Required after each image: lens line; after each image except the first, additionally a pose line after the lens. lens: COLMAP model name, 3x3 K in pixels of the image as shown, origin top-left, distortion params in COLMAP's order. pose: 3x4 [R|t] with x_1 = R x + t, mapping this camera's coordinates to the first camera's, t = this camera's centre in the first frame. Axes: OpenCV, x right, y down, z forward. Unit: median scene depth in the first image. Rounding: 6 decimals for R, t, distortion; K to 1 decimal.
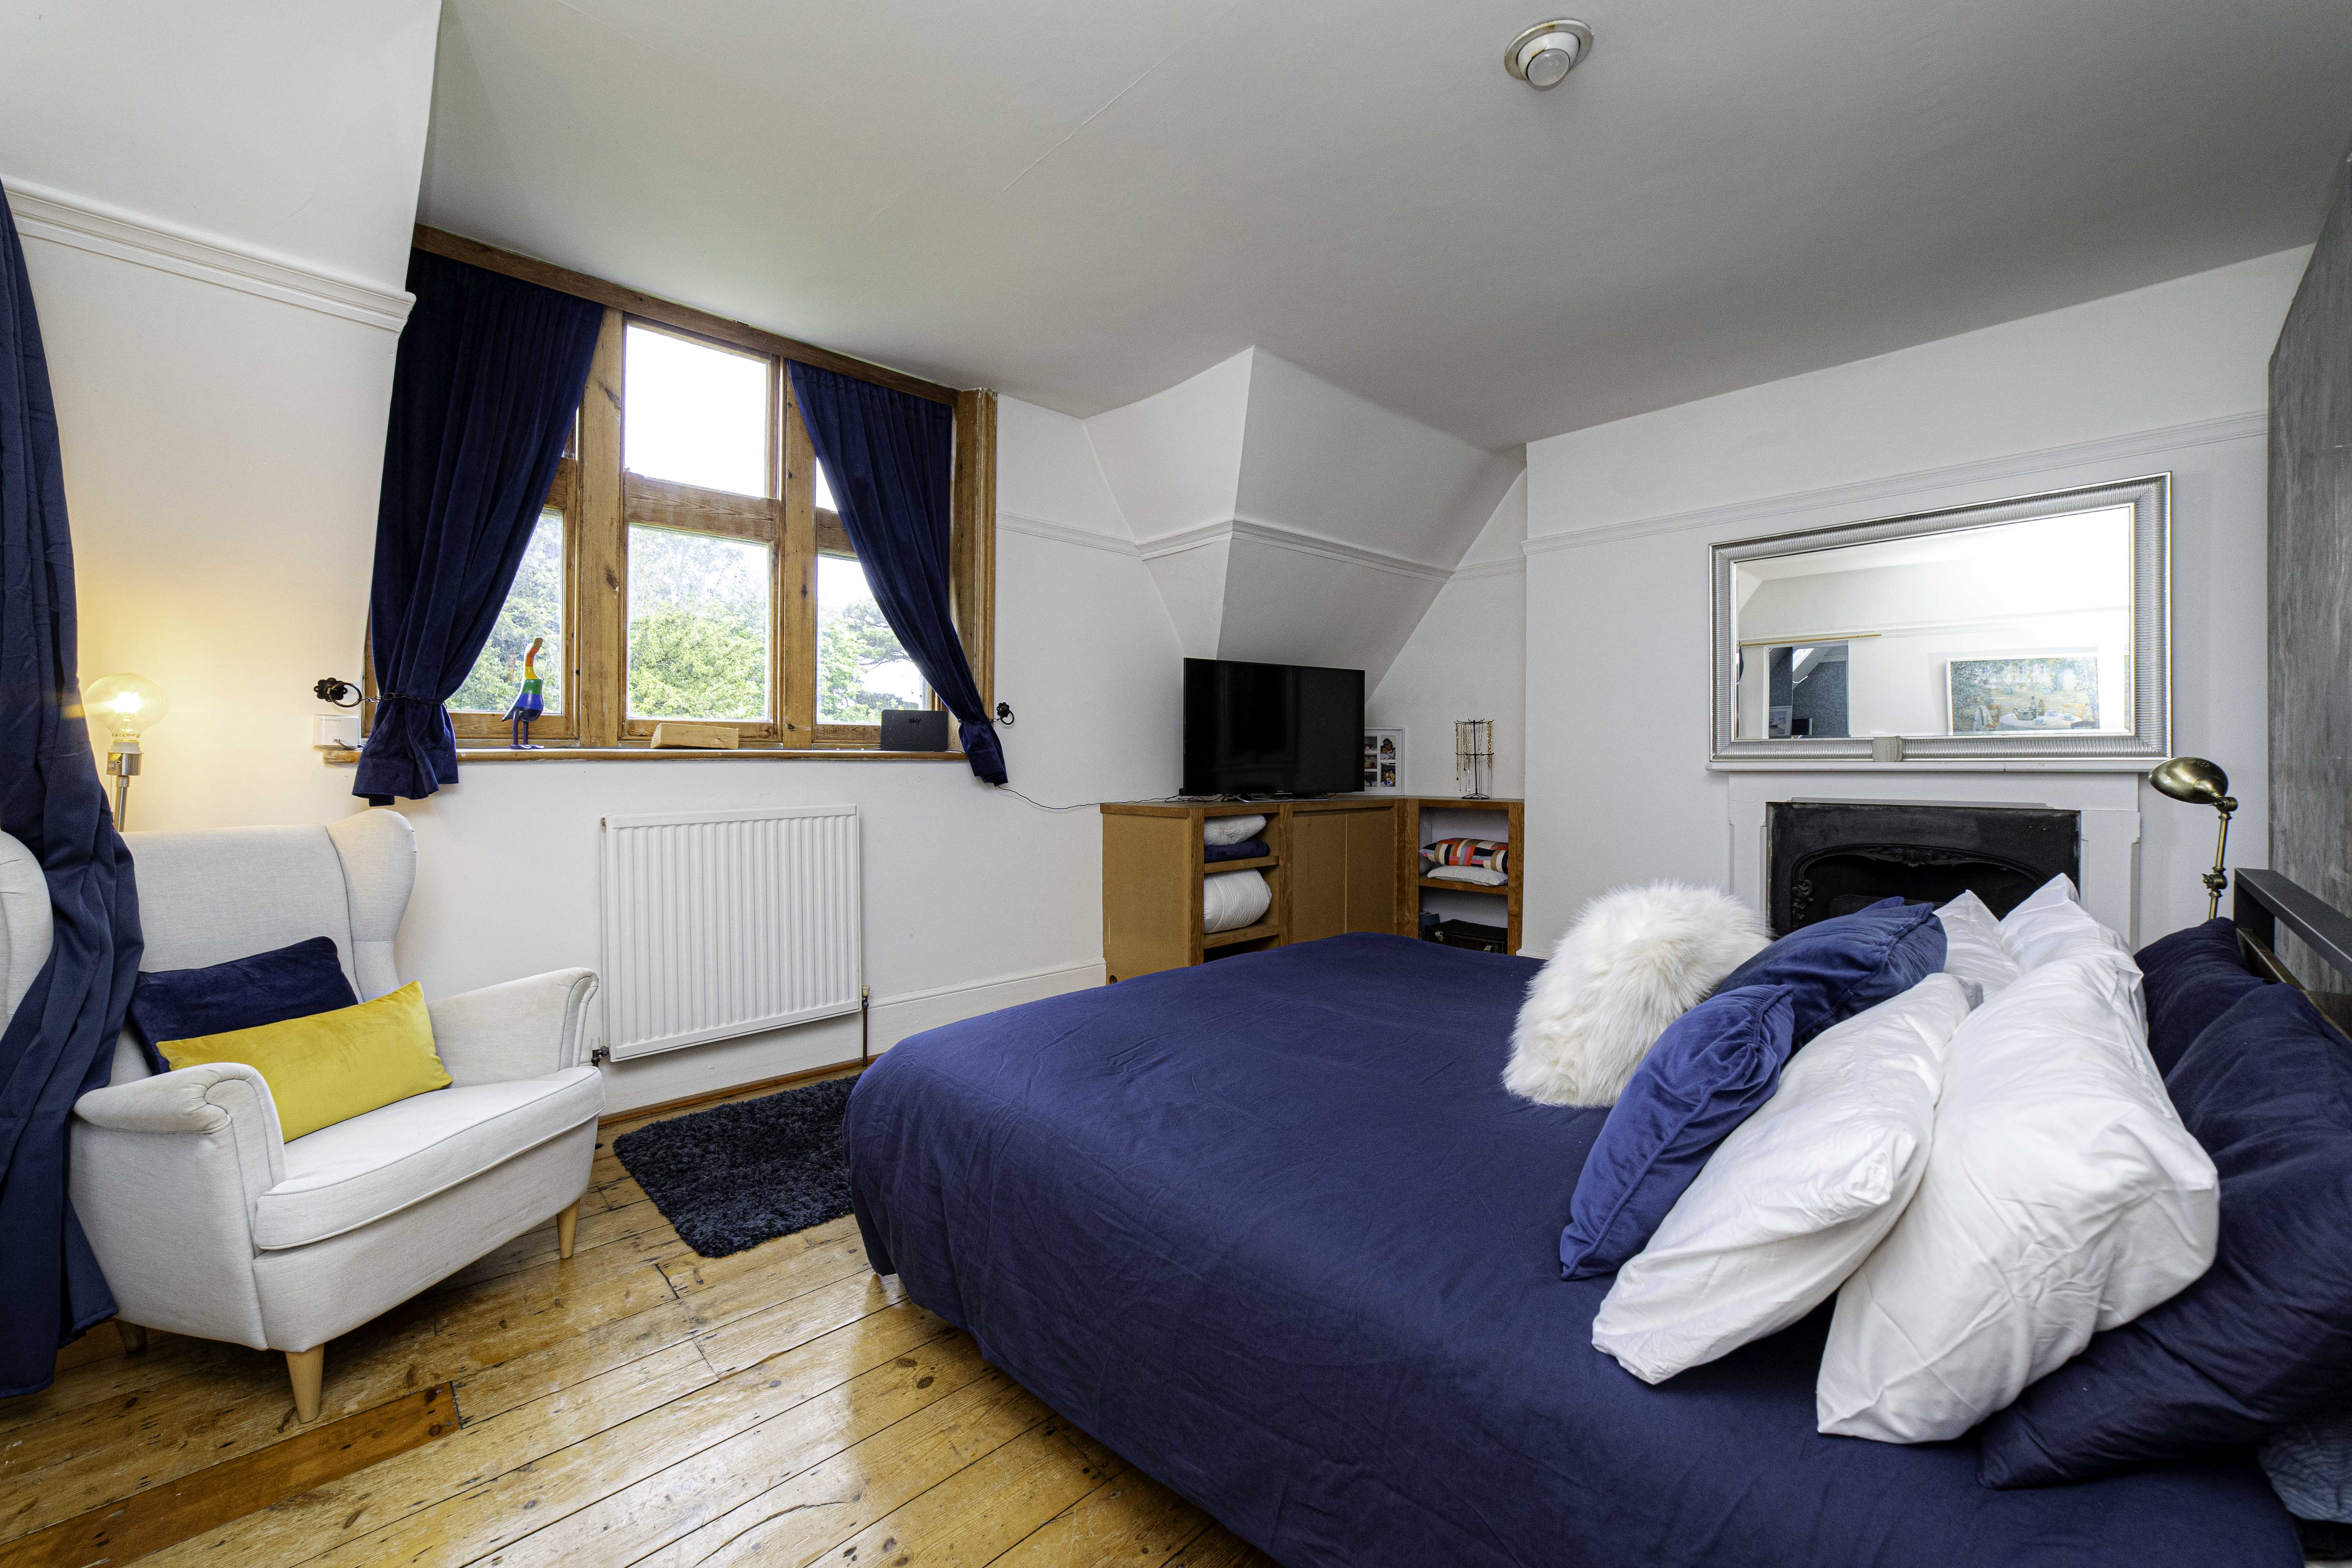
lens RADIAL K [[914.2, 0, 1182.5], [0, 914.2, 777.9], [0, 0, 1]] dist [0.002535, 0.004216]
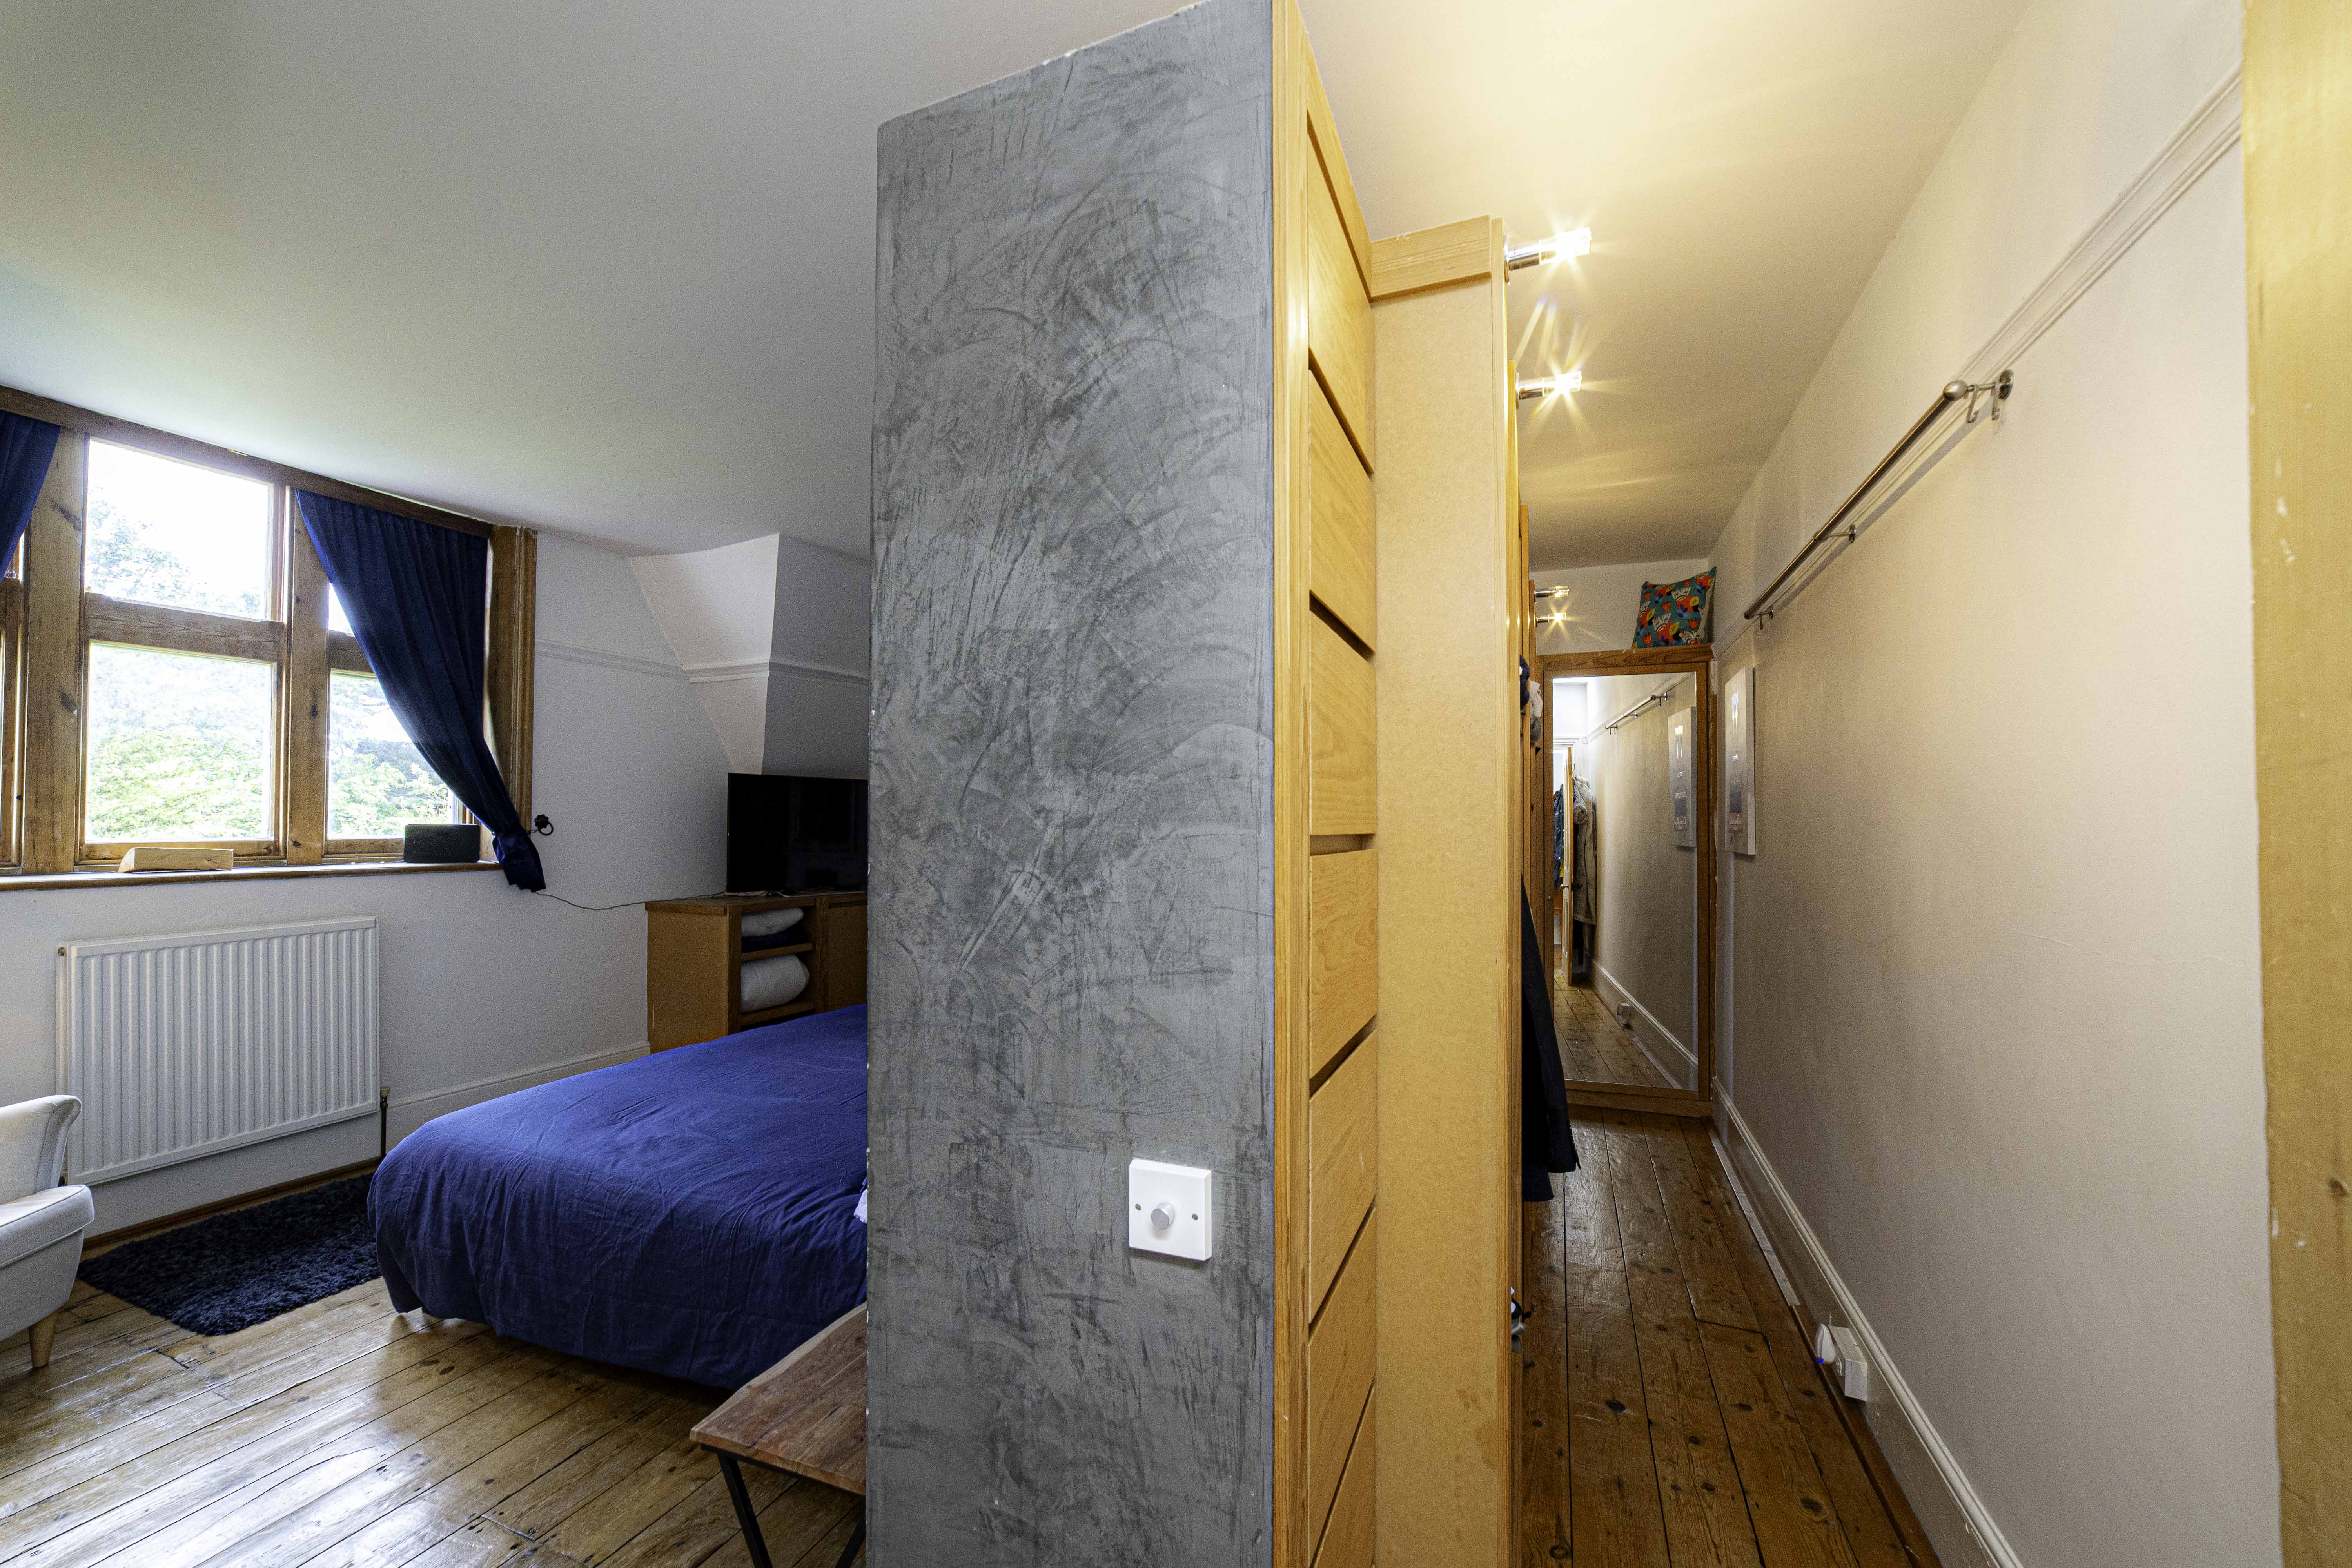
lens RADIAL K [[914.2, 0, 1145.6], [0, 914.2, 815.7], [0, 0, 1]] dist [0.002535, 0.004216]
pose [[0.932712, -0.000045, 0.360623, 0.094094], [0.008830, 0.999703, -0.022713, -0.057348], [-0.360515, 0.024370, 0.932435, -0.322109]]
